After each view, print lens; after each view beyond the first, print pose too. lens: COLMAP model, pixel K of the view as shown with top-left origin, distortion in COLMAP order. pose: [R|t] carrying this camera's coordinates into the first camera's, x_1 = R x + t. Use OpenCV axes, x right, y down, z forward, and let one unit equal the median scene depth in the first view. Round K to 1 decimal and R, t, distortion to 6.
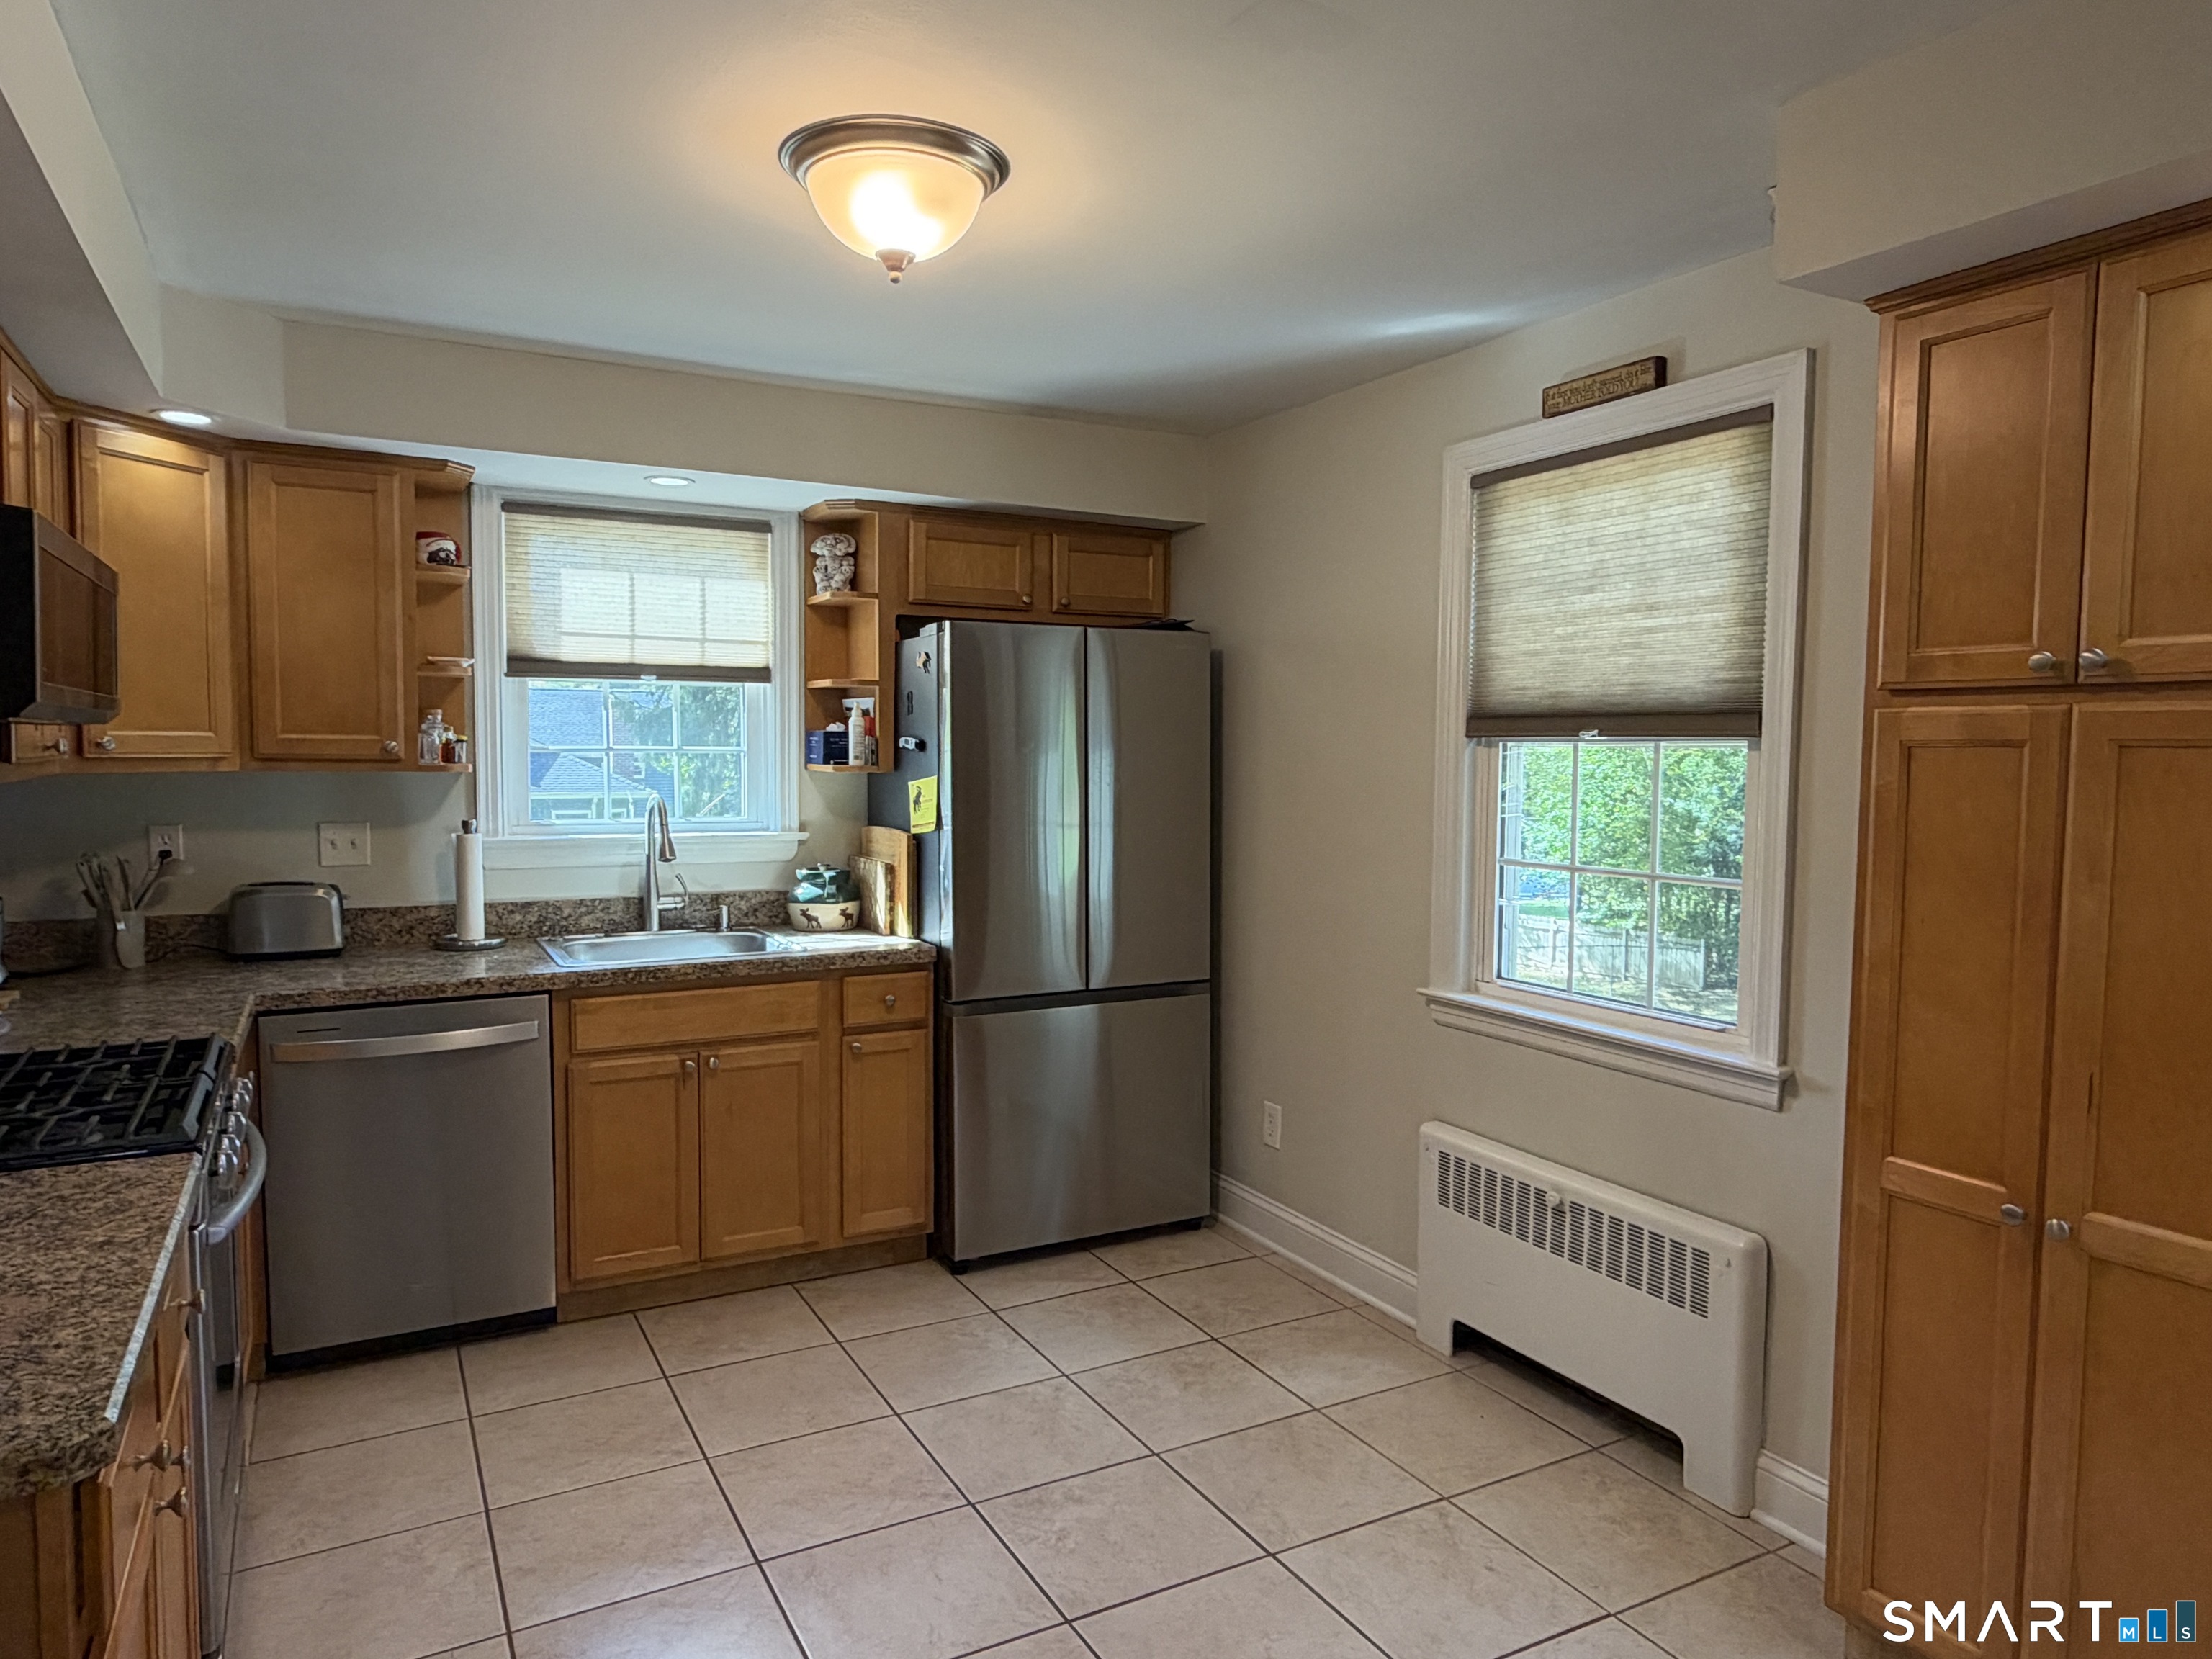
lens RADIAL K [[1405.0, 0, 1102.4], [0, 1405.0, 828.5], [0, 0, 1]] dist [-0.001842, -0.008414]
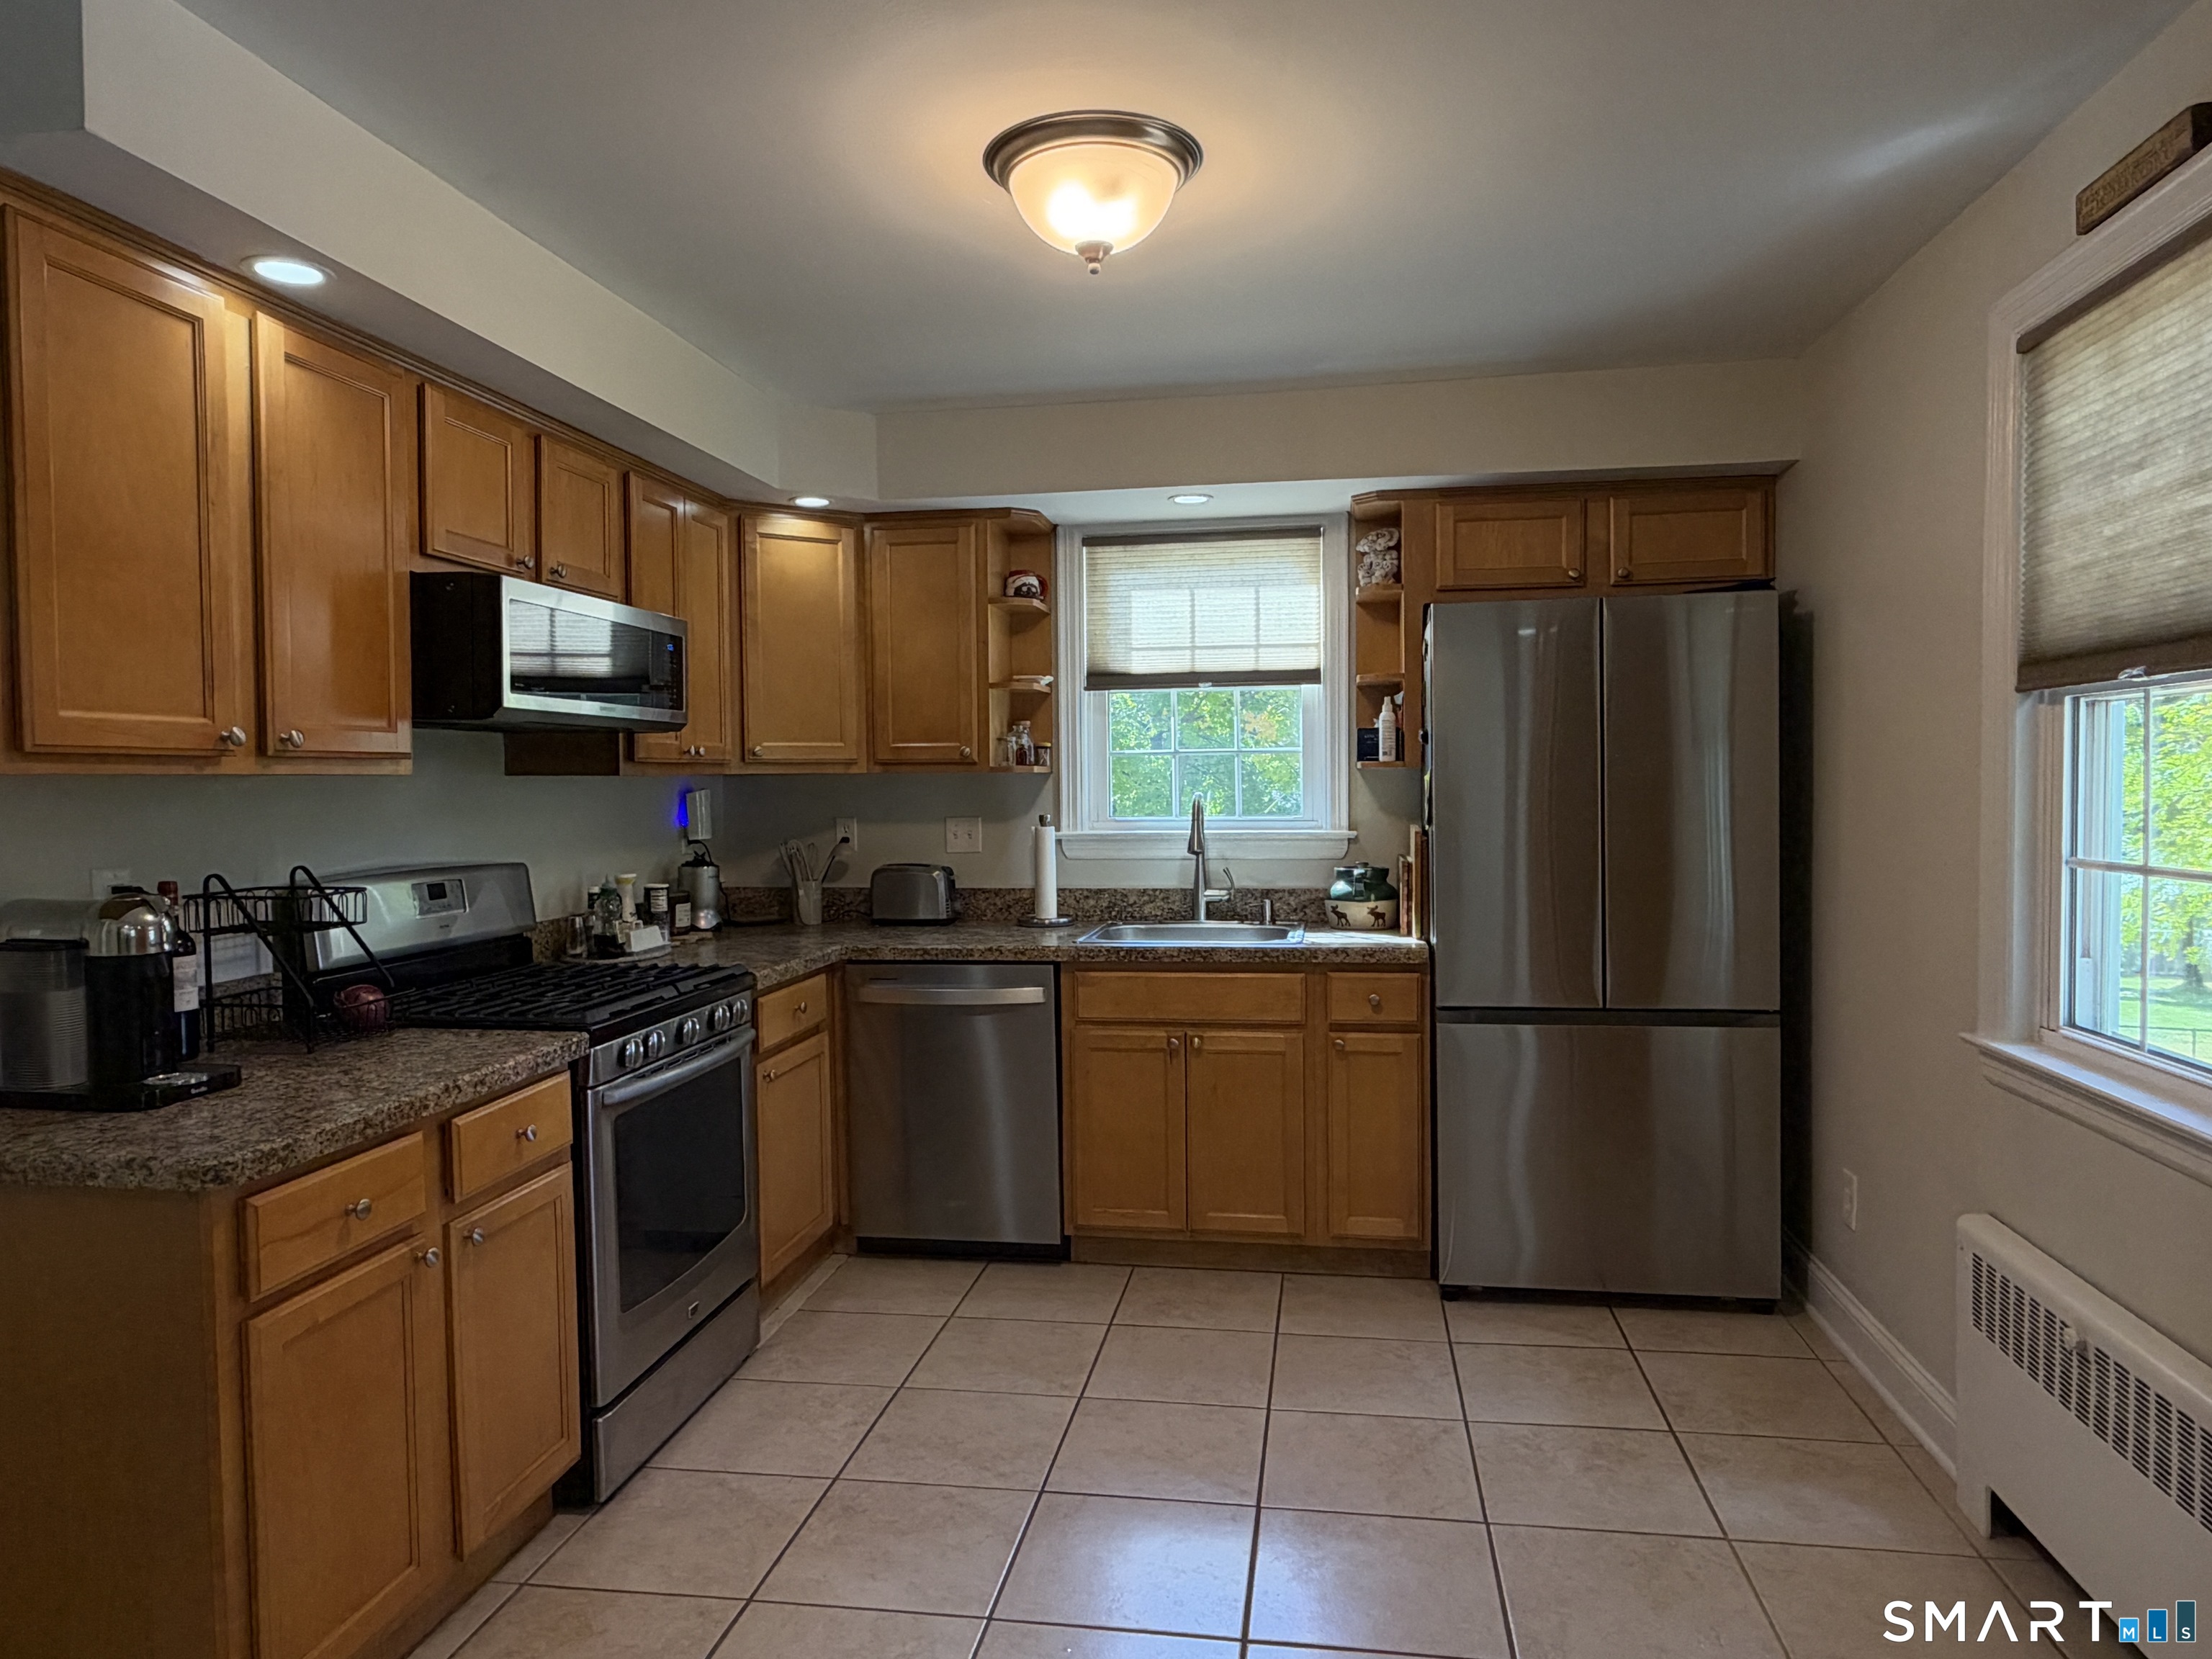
lens RADIAL K [[1405.0, 0, 1098.7], [0, 1405.0, 831.0], [0, 0, 1]] dist [-0.001842, -0.008414]
pose [[0.784324, 0.004327, -0.620336, 0.316723], [-0.017182, 0.999744, -0.014750, 0.024620], [0.620113, 0.022227, 0.784197, 0.123731]]
